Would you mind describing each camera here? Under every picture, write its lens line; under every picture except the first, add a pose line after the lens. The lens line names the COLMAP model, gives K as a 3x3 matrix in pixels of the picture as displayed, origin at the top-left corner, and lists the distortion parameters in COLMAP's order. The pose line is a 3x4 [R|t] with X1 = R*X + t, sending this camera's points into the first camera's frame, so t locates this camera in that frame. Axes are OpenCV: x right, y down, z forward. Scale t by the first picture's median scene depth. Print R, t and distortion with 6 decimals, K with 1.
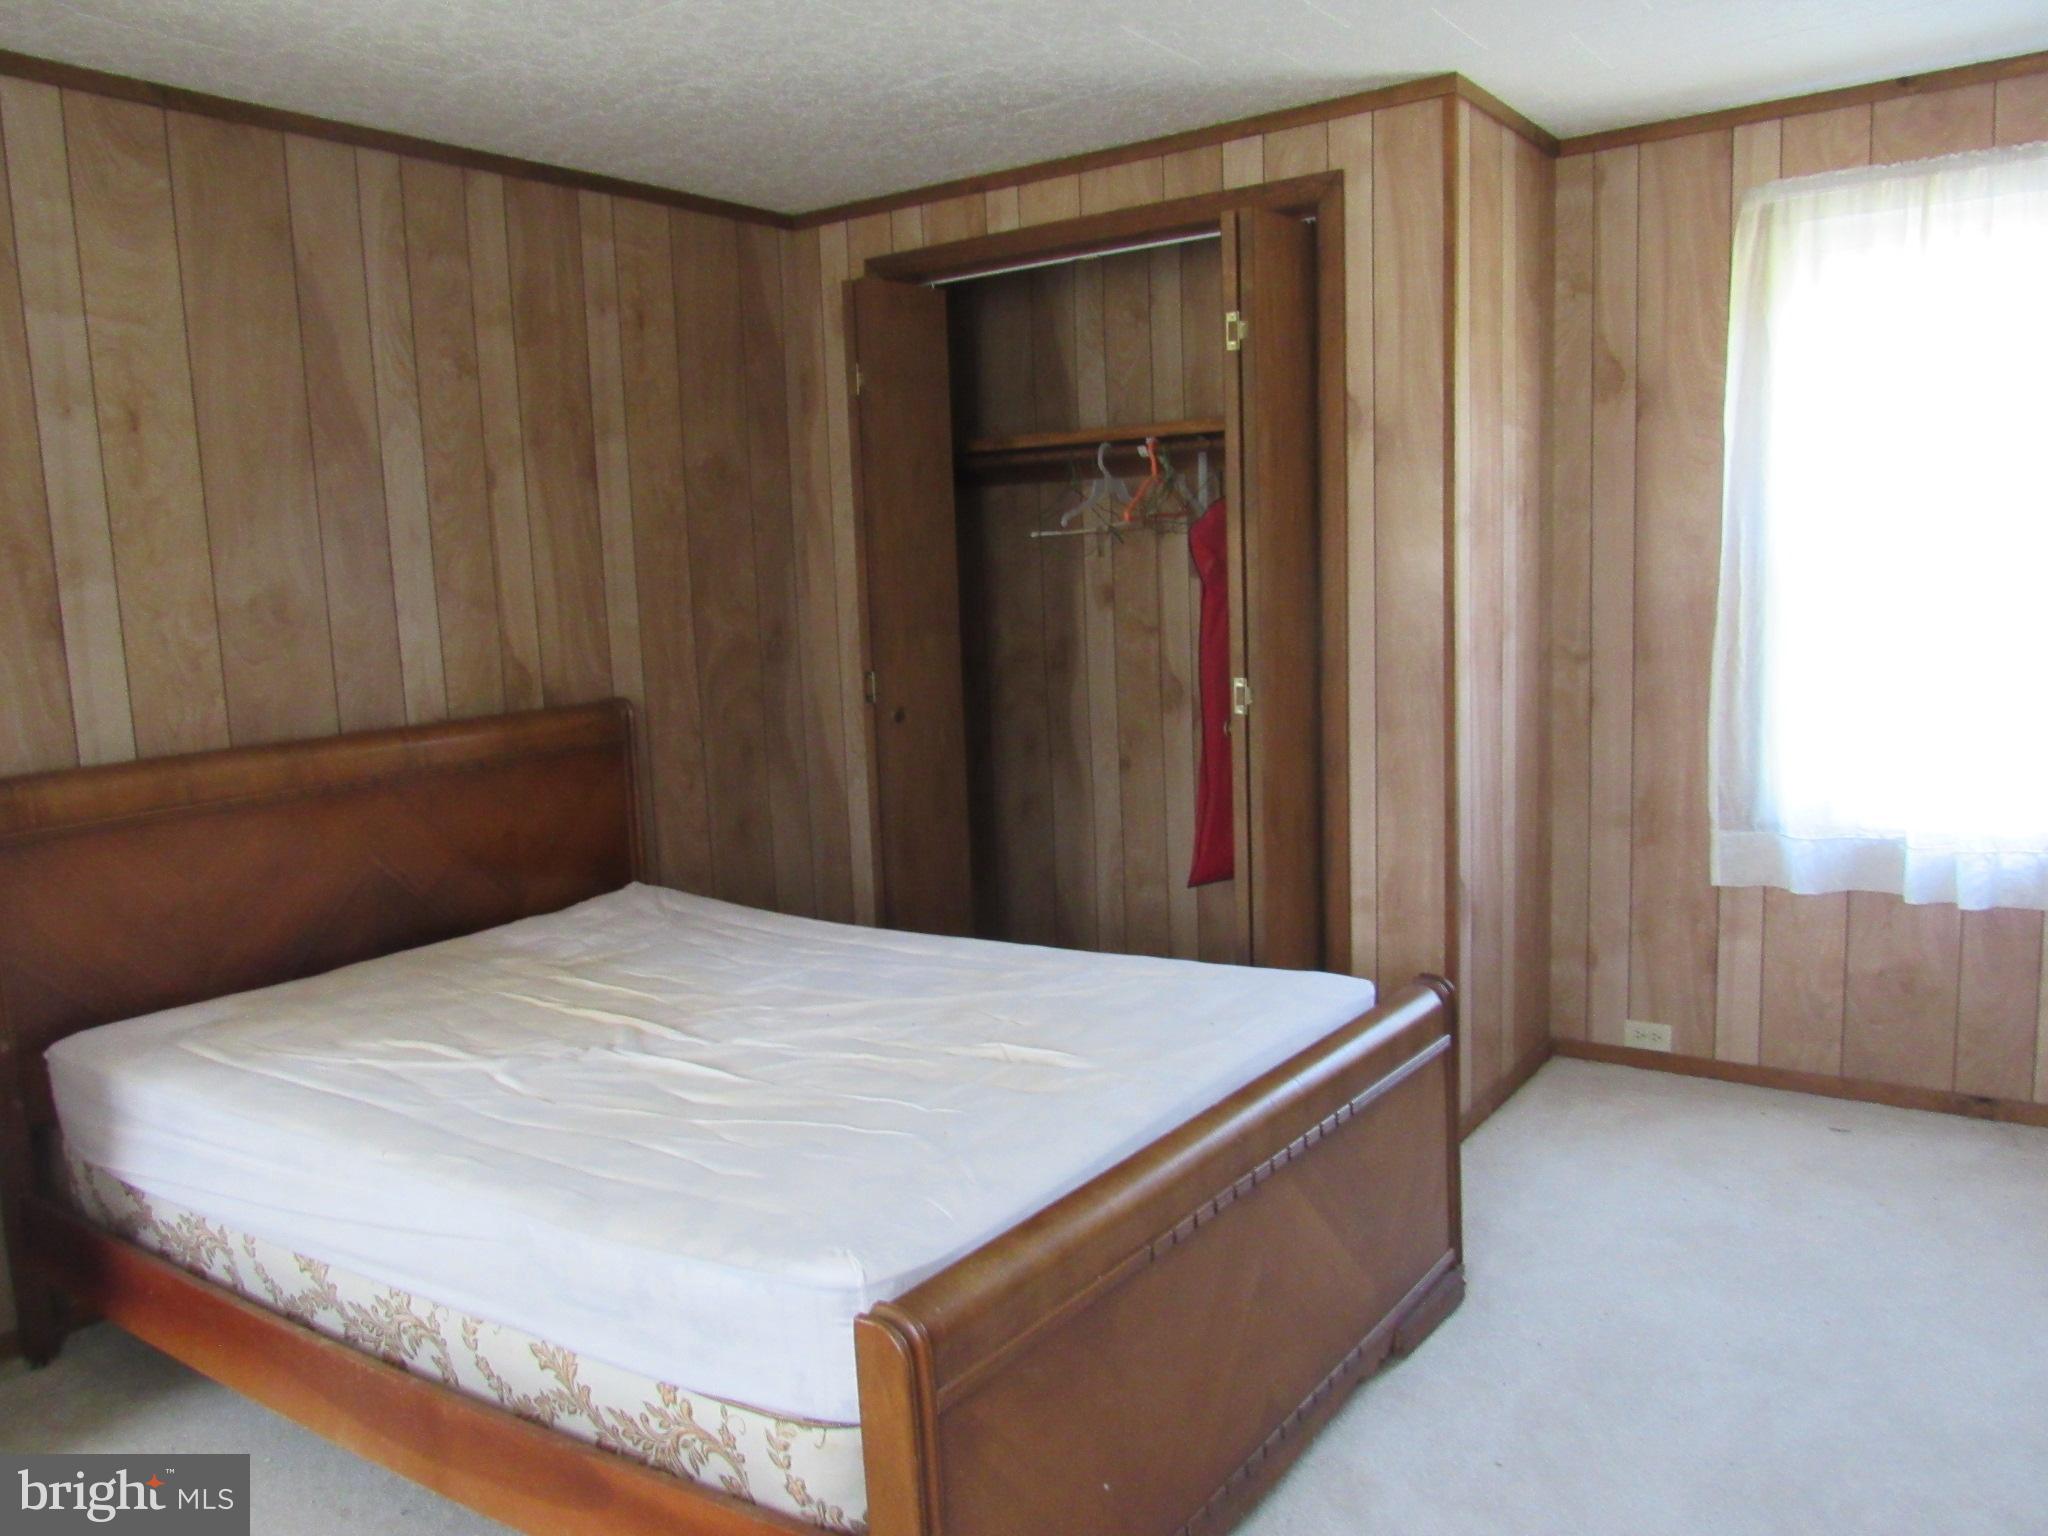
lens RADIAL K [[1553.5, 0, 1026.7], [0, 1553.5, 756.8], [0, 0, 1]] dist [-0.022364, -0.001923]
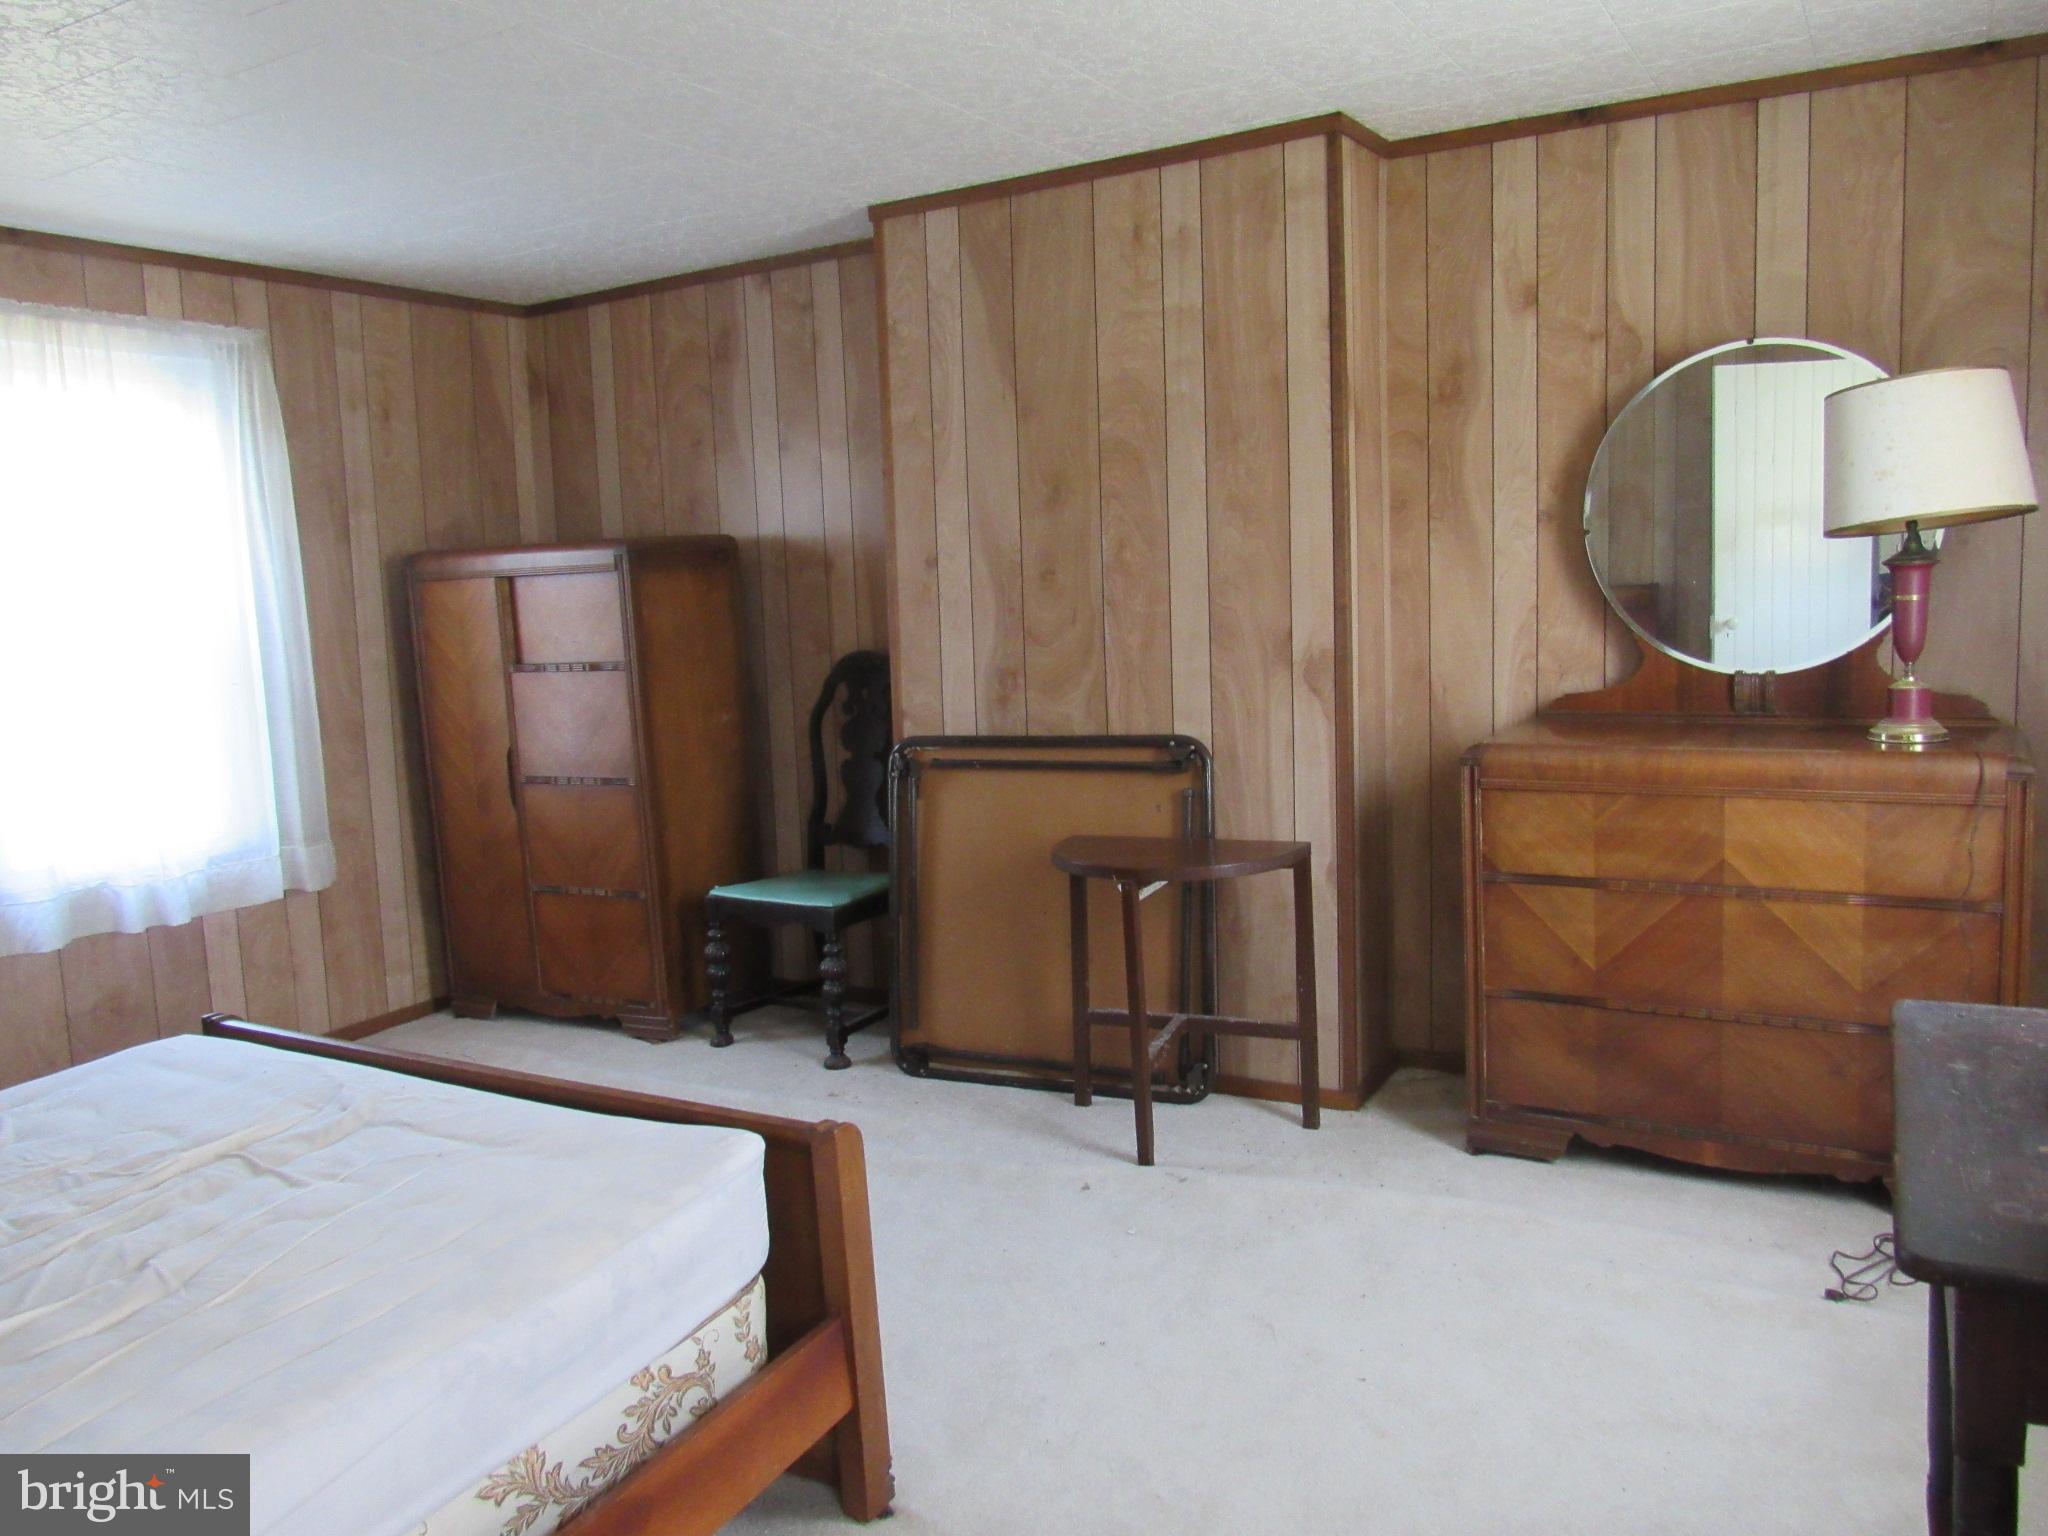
lens RADIAL K [[1553.5, 0, 1025.1], [0, 1553.5, 773.1], [0, 0, 1]] dist [-0.022364, -0.001923]
pose [[-0.077047, -0.083131, 0.993556, -1.234046], [0.173335, 0.980226, 0.095458, -0.036990], [-0.981845, 0.179573, -0.061114, 0.737659]]
